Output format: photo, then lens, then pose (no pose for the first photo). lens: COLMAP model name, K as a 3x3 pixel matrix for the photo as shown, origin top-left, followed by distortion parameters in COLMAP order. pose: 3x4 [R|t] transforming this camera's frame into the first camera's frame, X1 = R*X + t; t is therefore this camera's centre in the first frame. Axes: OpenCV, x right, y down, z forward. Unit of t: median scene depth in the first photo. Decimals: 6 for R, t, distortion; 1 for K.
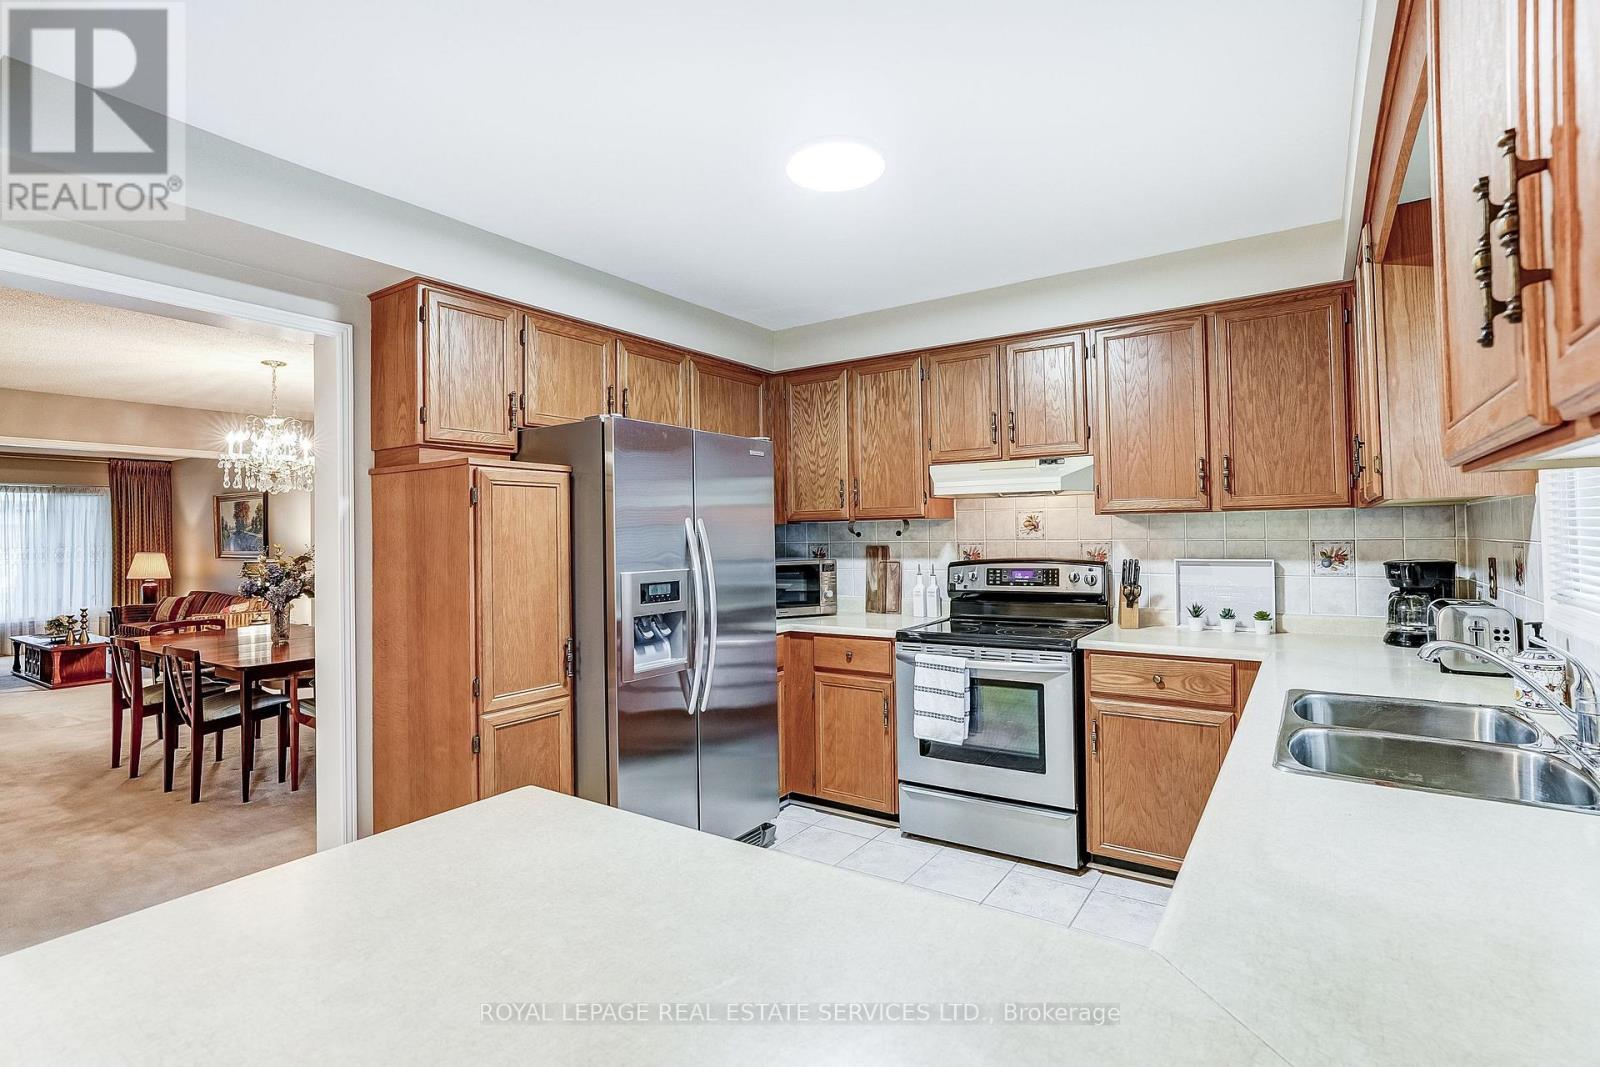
lens RADIAL K [[736.8, 0, 804.1], [0, 736.8, 526.8], [0, 0, 1]] dist [0.004103, 0.002384]
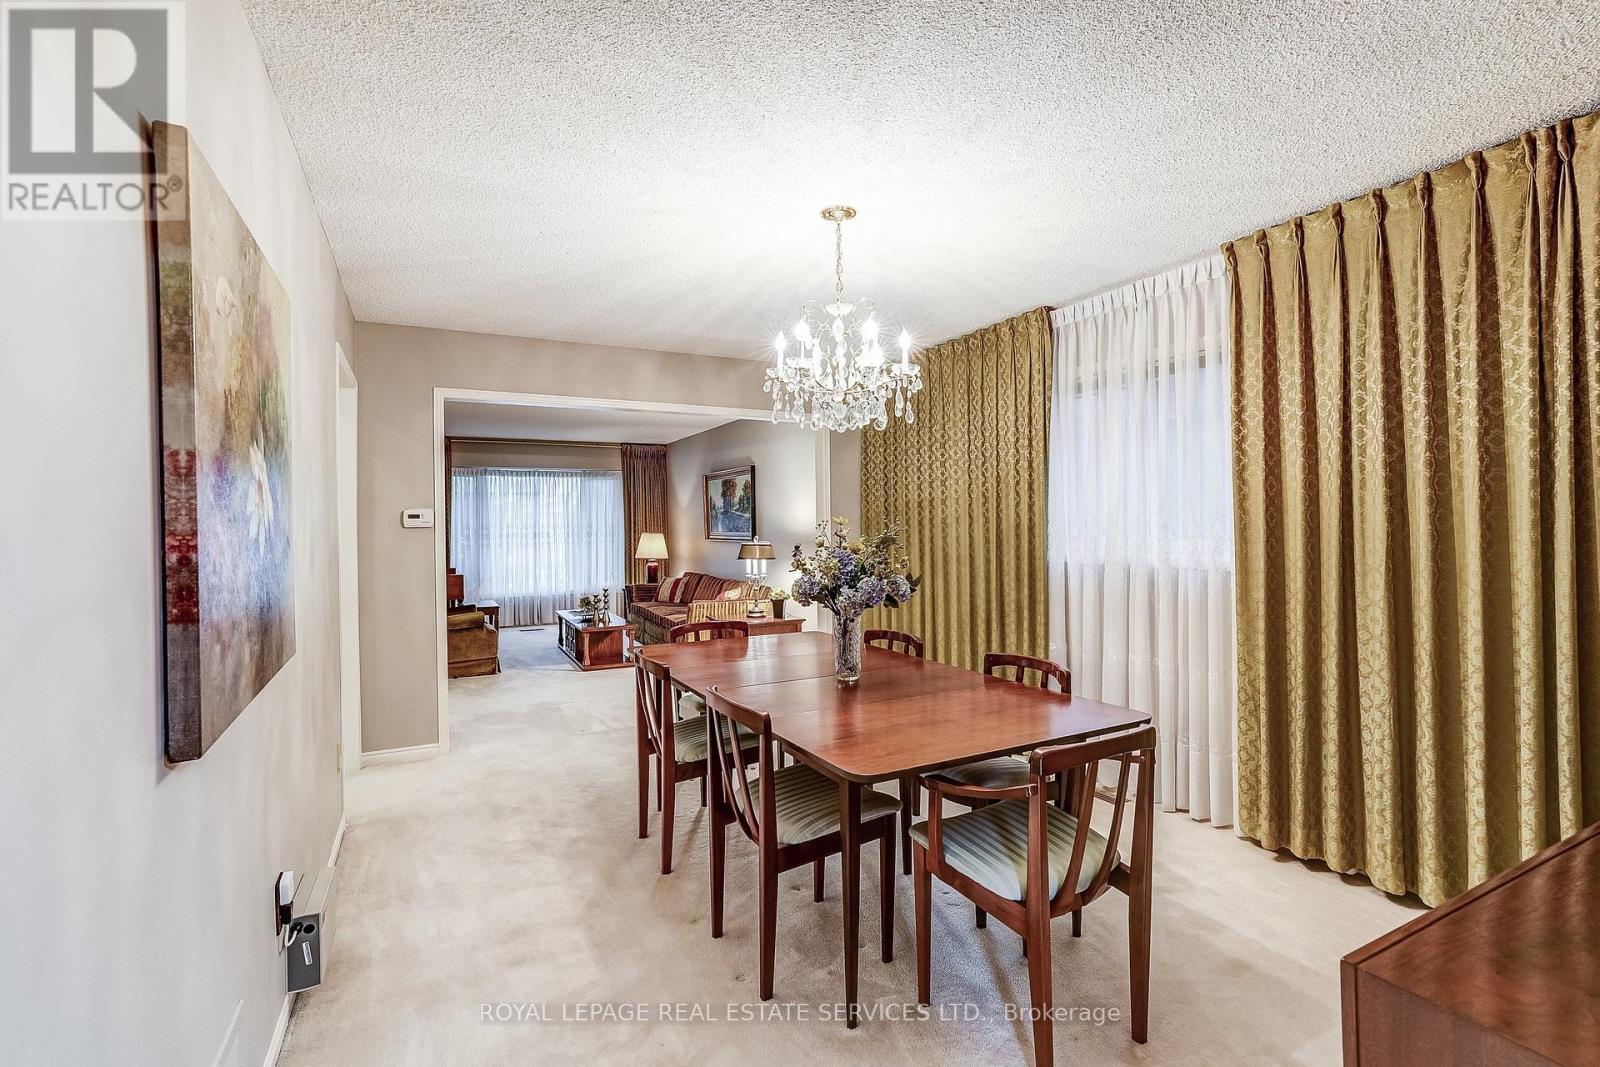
lens RADIAL K [[736.8, 0, 793.8], [0, 736.8, 527.9], [0, 0, 1]] dist [0.004103, 0.002384]
pose [[0.868508, 0.005700, -0.495643, -0.230451], [0.003851, 0.999826, 0.018245, 0.010880], [0.495660, -0.017755, 0.868335, 0.234636]]
